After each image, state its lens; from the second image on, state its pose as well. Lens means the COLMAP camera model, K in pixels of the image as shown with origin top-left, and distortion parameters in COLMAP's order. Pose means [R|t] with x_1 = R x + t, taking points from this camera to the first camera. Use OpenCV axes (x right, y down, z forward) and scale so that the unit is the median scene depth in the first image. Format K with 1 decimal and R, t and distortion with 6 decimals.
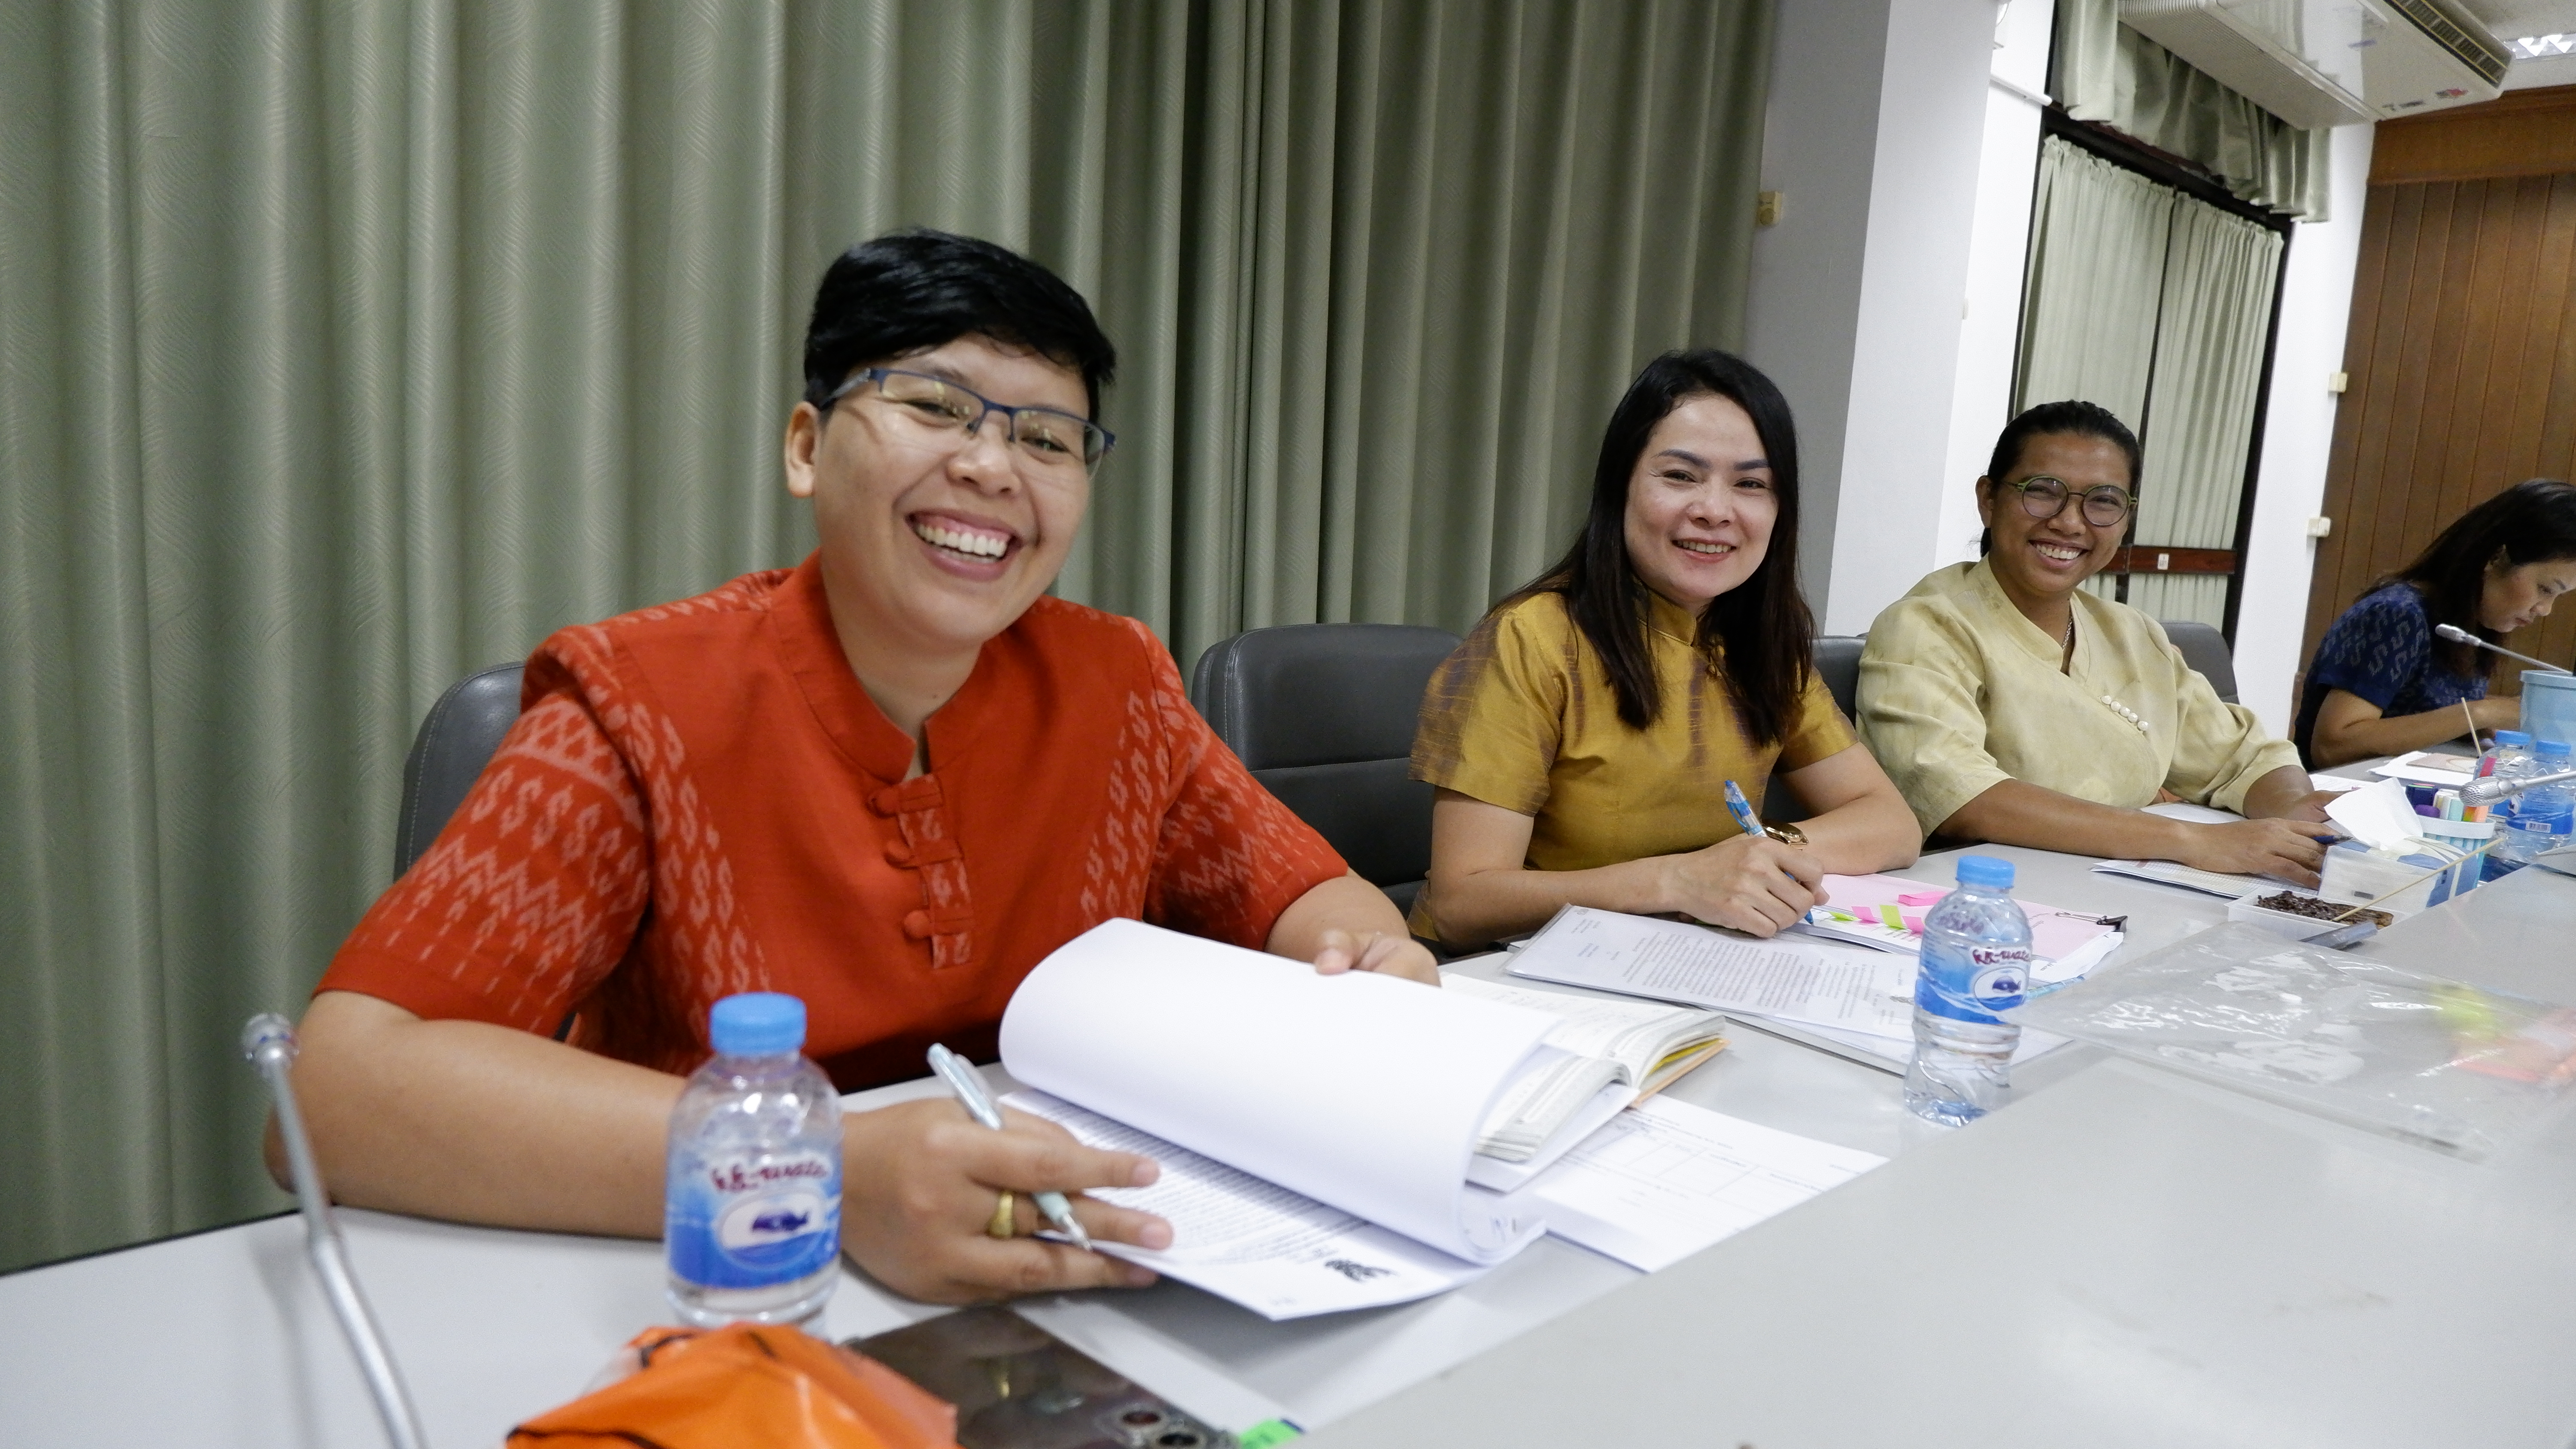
lens RADIAL K [[1692.0, 0, 1292.8], [0, 1692.0, 715.5], [0, 0, 1]] dist [-0.016062, -0.000407]
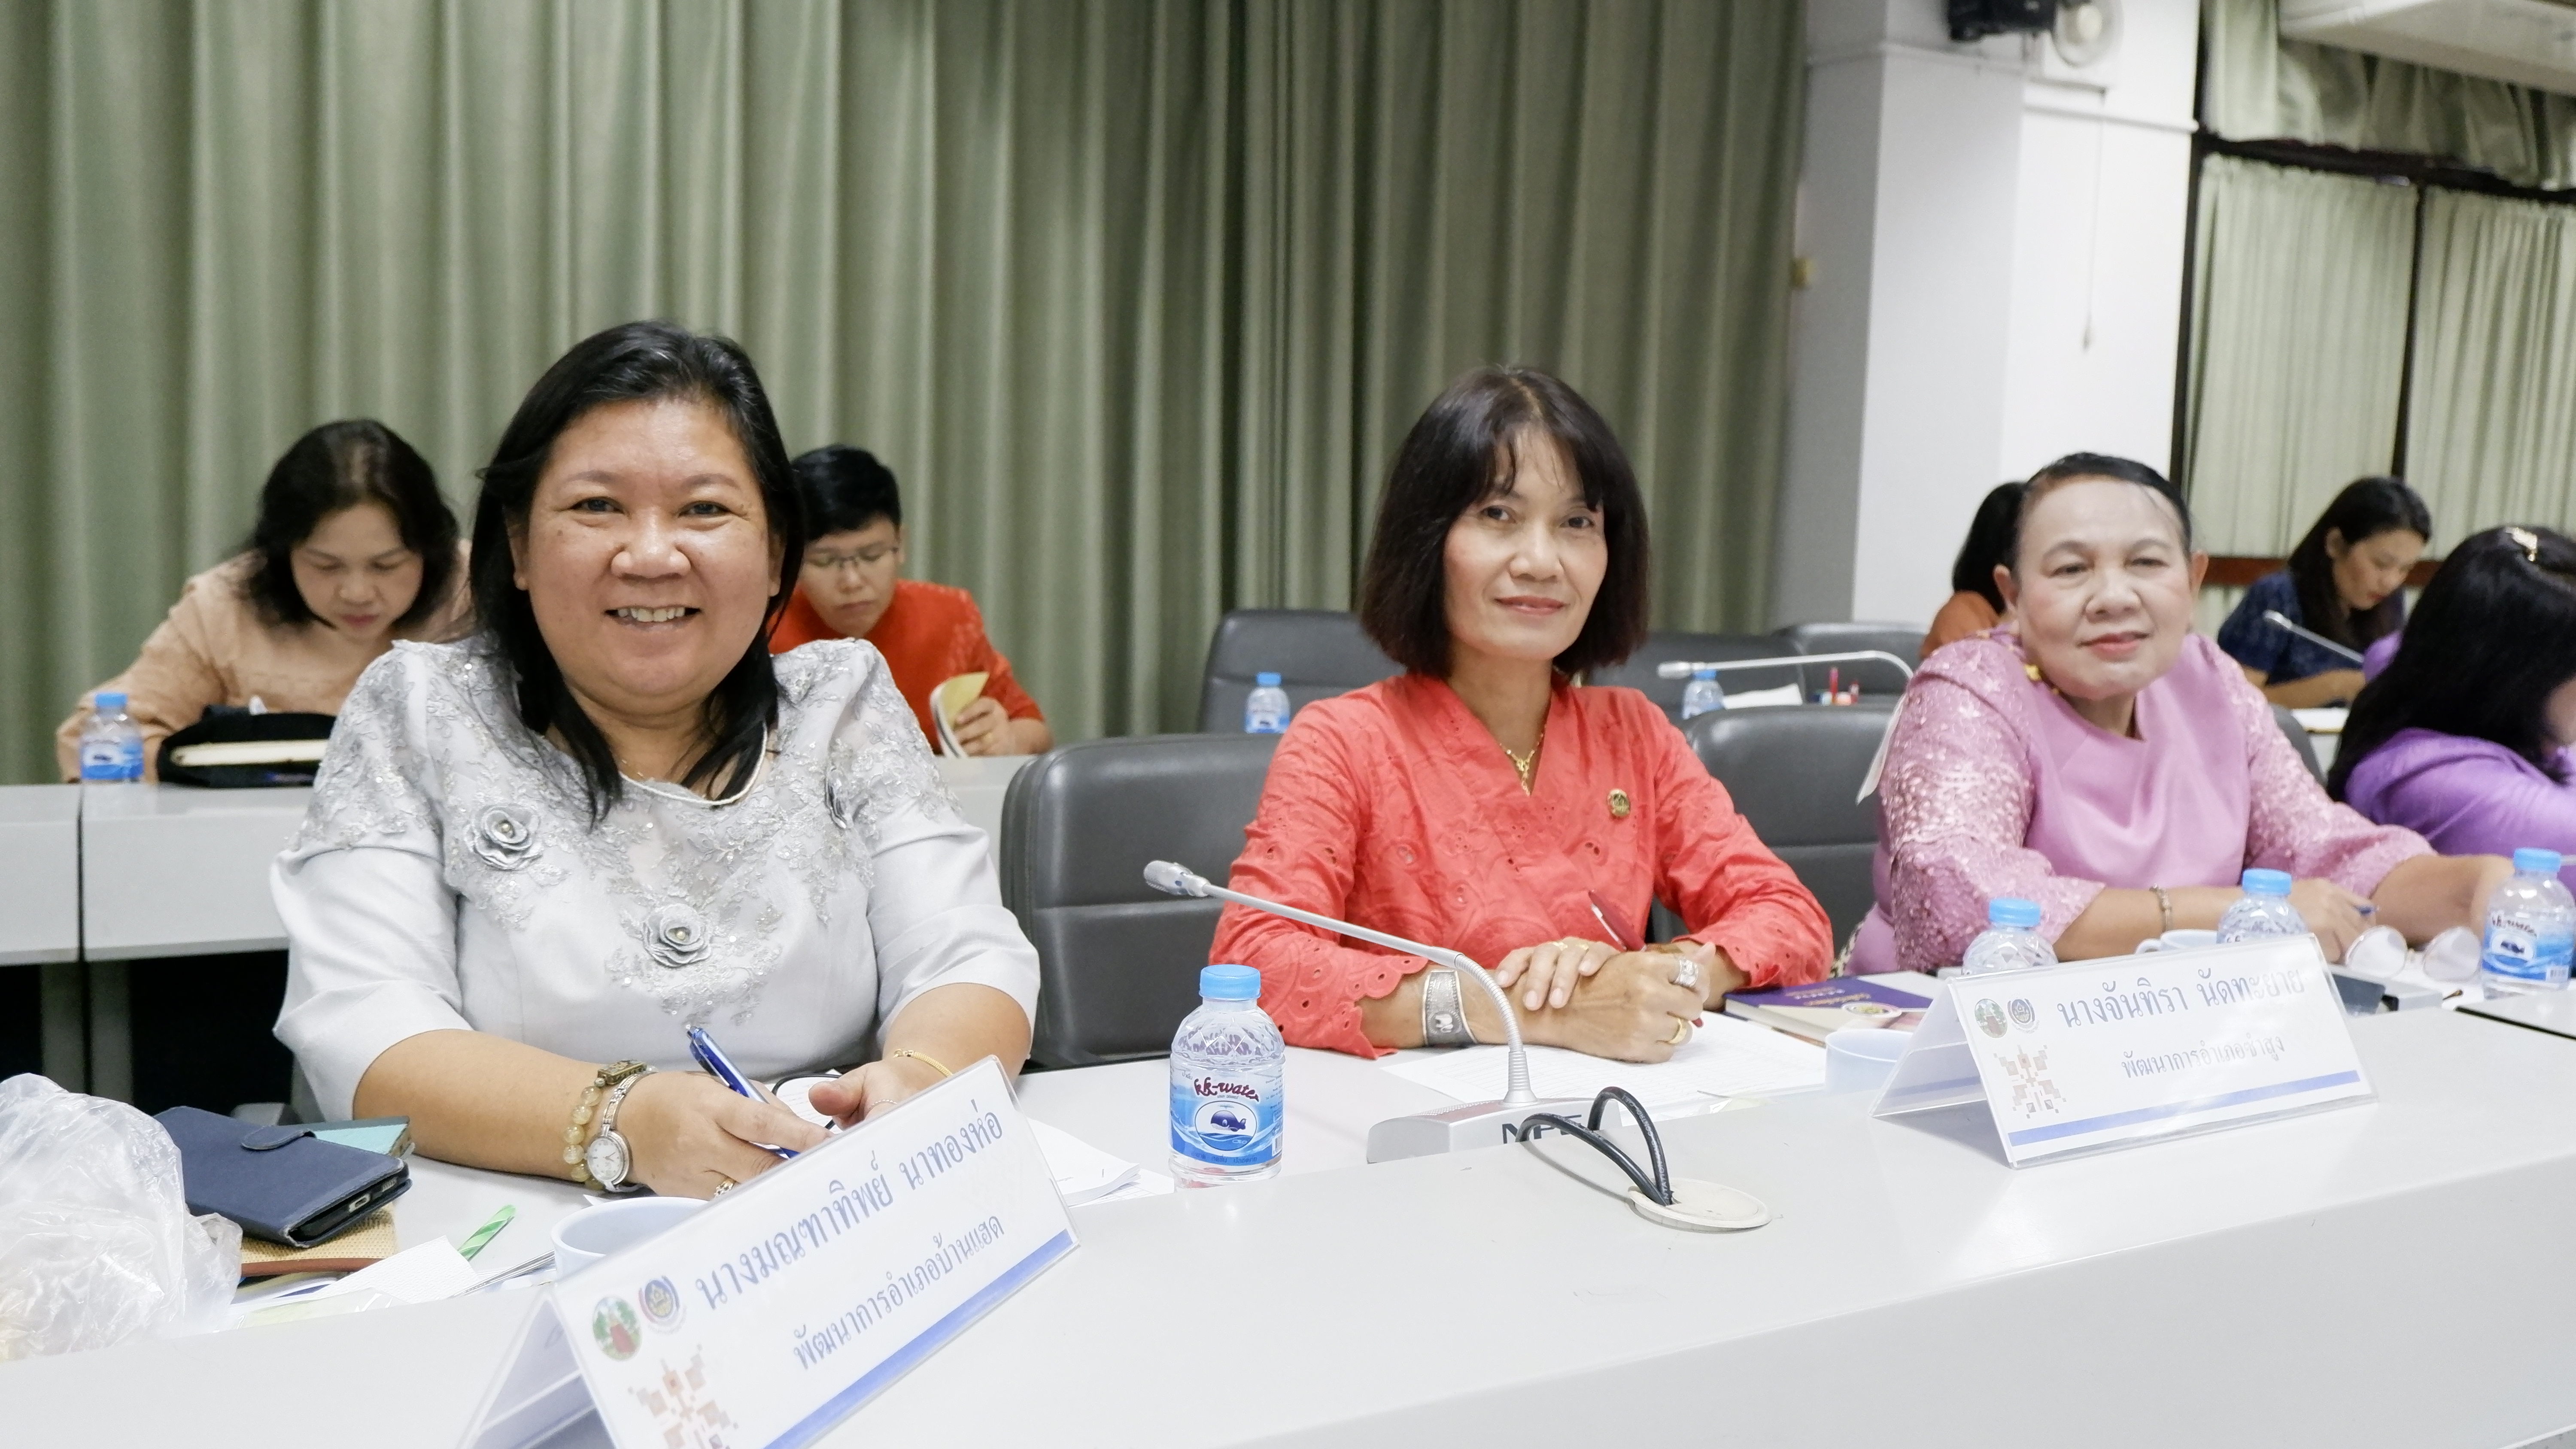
lens RADIAL K [[2228.2, 0, 1306.3], [0, 2228.2, 745.9], [0, 0, 1]] dist [0.008410, -0.017071]
pose [[0.968368, 0.002372, -0.249517, 0.233669], [-0.009921, 0.999530, -0.029003, 0.051770], [0.249331, 0.030561, 0.967936, -0.393152]]
